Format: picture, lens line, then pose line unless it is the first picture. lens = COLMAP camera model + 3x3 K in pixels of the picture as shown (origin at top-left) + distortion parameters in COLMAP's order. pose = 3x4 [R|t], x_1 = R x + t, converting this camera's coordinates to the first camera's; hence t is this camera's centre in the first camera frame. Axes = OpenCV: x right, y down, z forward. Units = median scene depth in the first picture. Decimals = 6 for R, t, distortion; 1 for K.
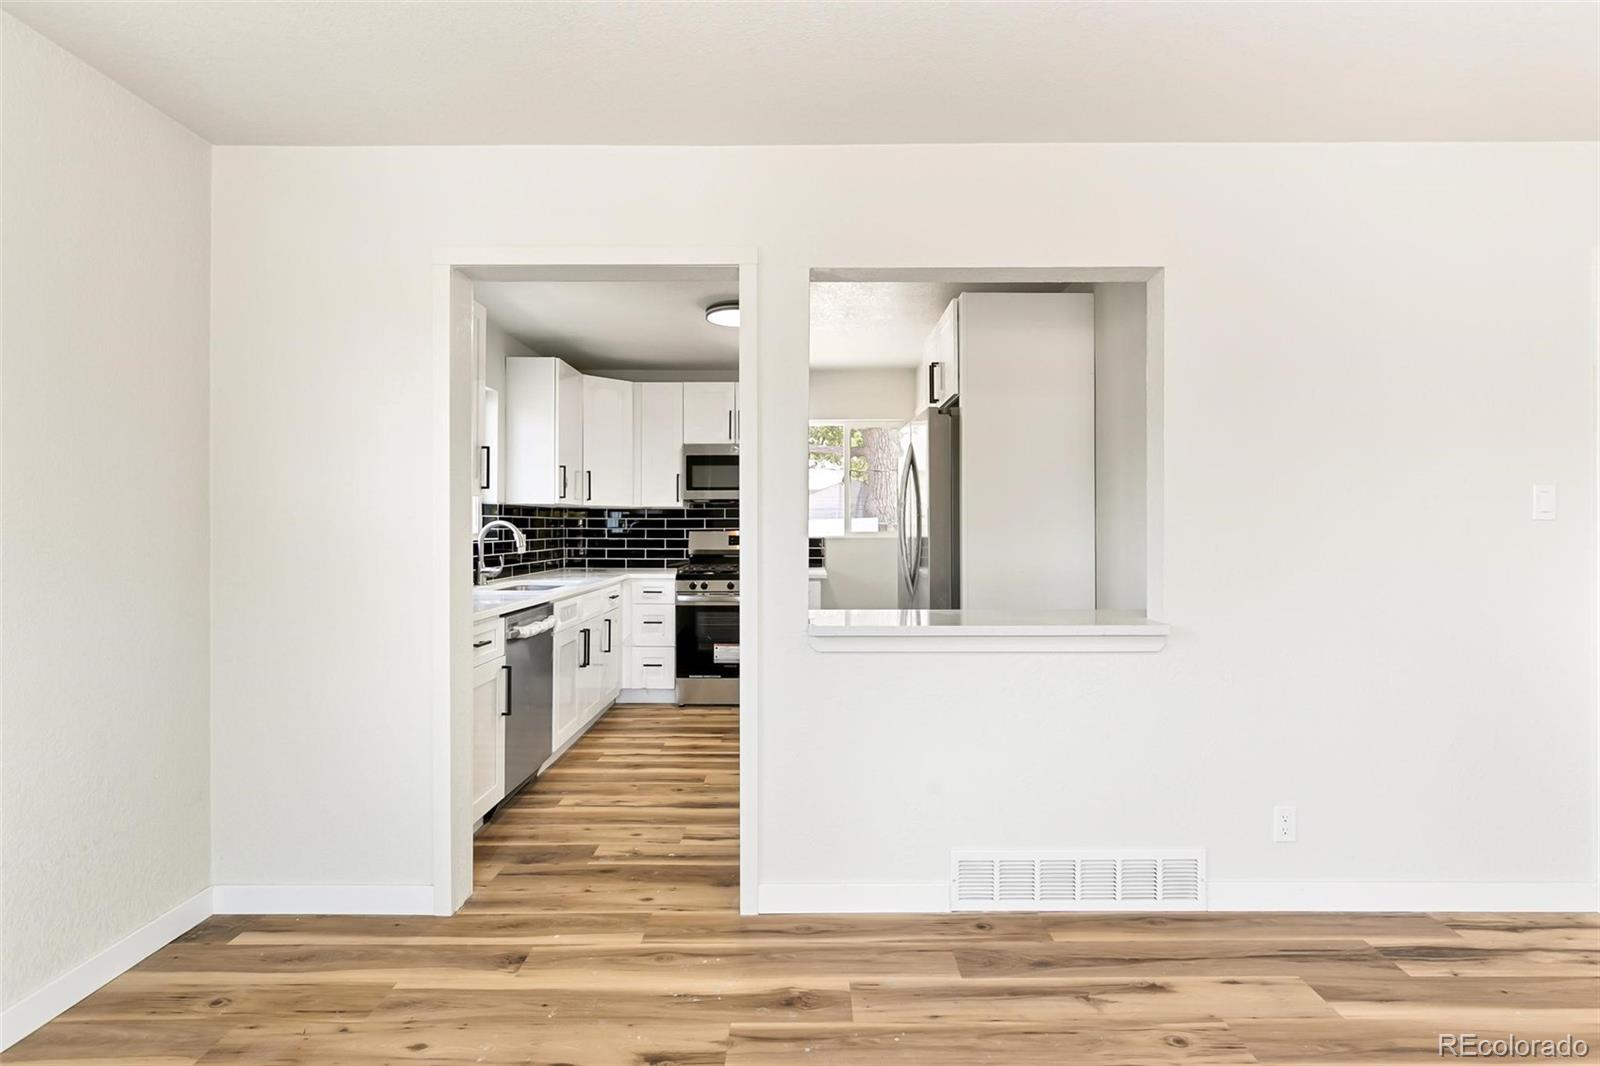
lens RADIAL K [[779.6, 0, 796.8], [0, 779.6, 534.2], [0, 0, 1]] dist [0.003786, -0.002818]
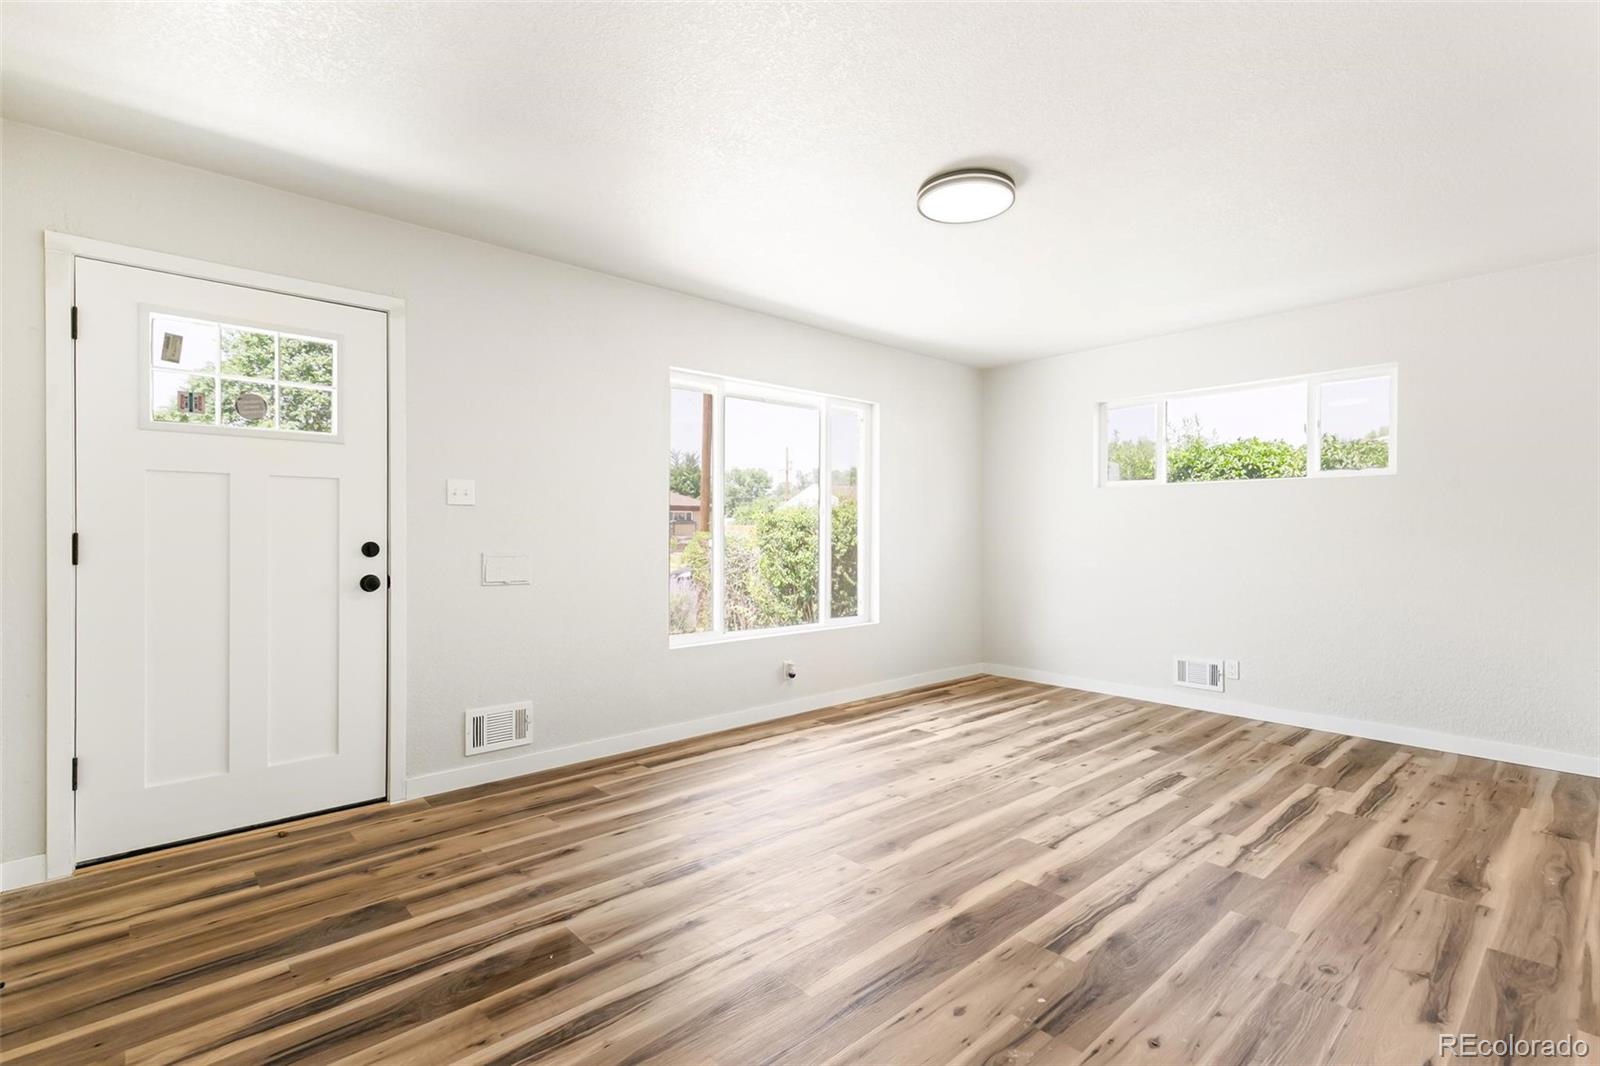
lens RADIAL K [[735.0, 0, 817.4], [0, 735.0, 541.3], [0, 0, 1]] dist [0.013695, -0.000649]
pose [[-0.730940, 0.009478, -0.682376, 0.744685], [-0.008204, 0.999709, 0.022673, 0.013846], [0.682393, 0.022171, -0.730650, 0.546828]]
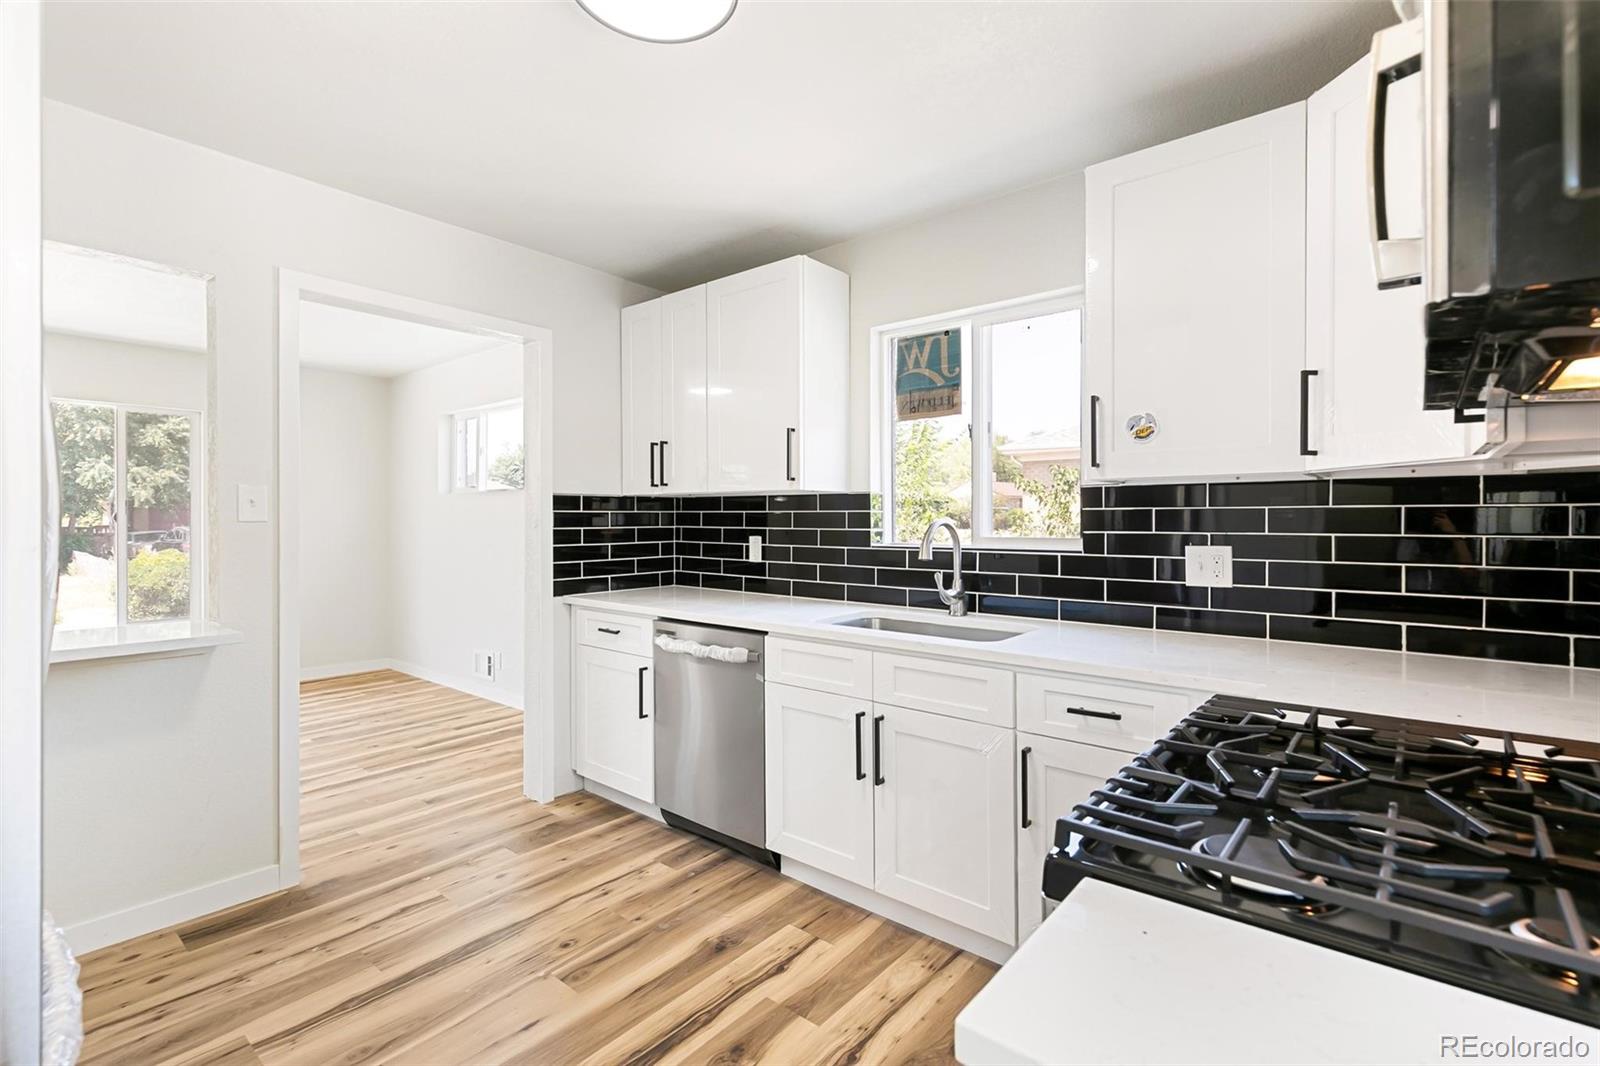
lens RADIAL K [[735.0, 0, 797.9], [0, 735.0, 515.1], [0, 0, 1]] dist [0.013695, -0.000649]
pose [[-0.635974, 0.004386, -0.771698, 0.164977], [-0.004050, 0.999951, 0.009021, -0.024526], [0.771700, 0.008862, -0.635925, 1.305823]]
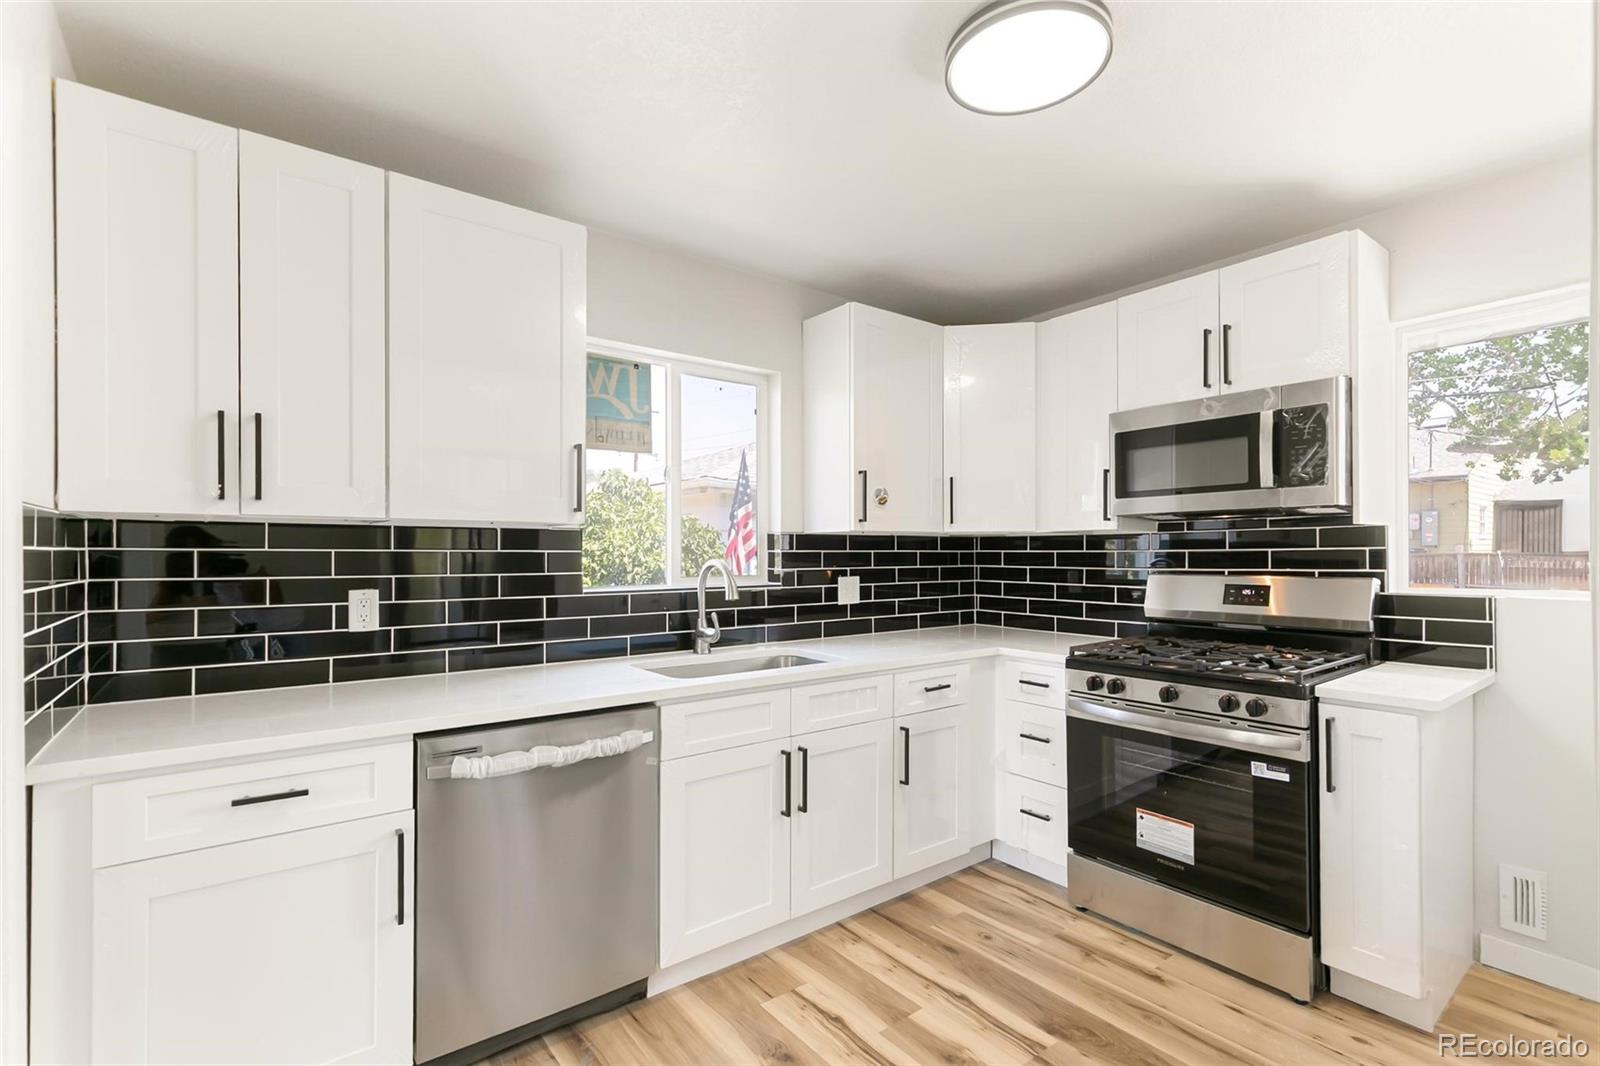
lens RADIAL K [[735.0, 0, 808.8], [0, 735.0, 553.8], [0, 0, 1]] dist [0.013695, -0.000649]
pose [[0.625310, -0.000066, -0.780377, 0.157532], [-0.008461, 0.999941, -0.006865, -0.017509], [0.780331, 0.010896, 0.625272, 0.673678]]
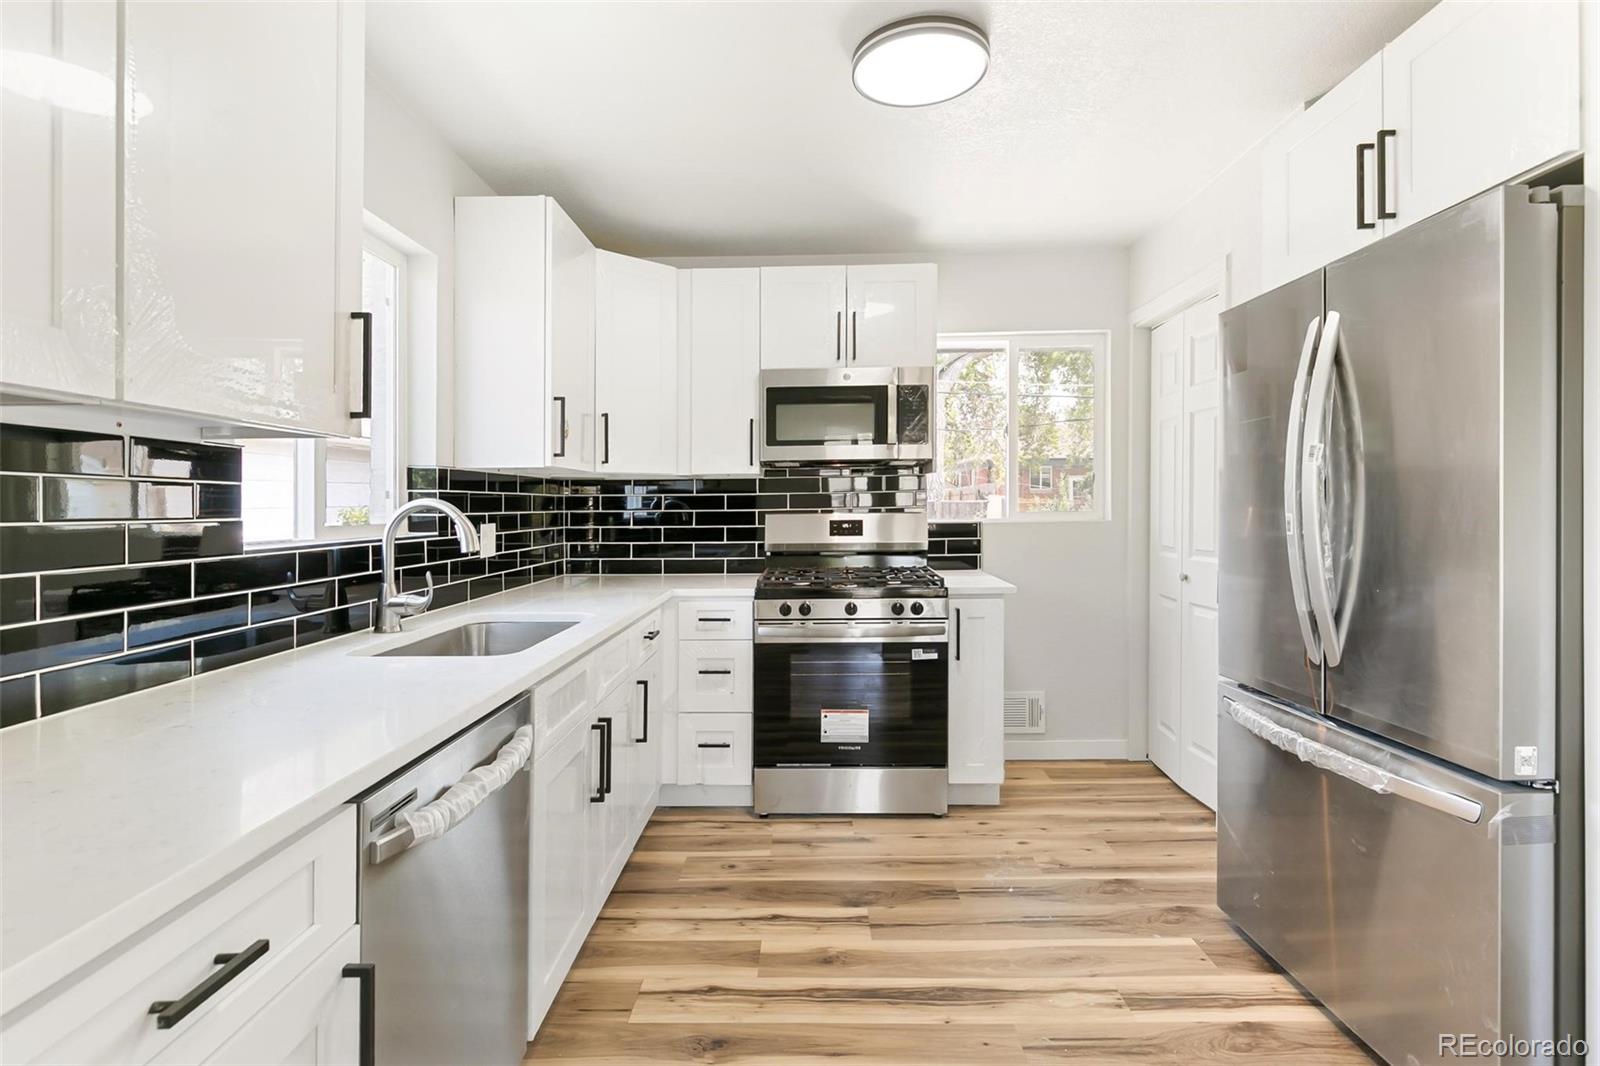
lens RADIAL K [[779.6, 0, 794.9], [0, 779.6, 504.9], [0, 0, 1]] dist [0.003786, -0.002818]
pose [[0.999902, -0.008422, -0.011211, -0.146384], [0.008299, 0.999905, -0.011007, -0.005670], [0.011303, 0.010913, 0.999877, 0.518093]]
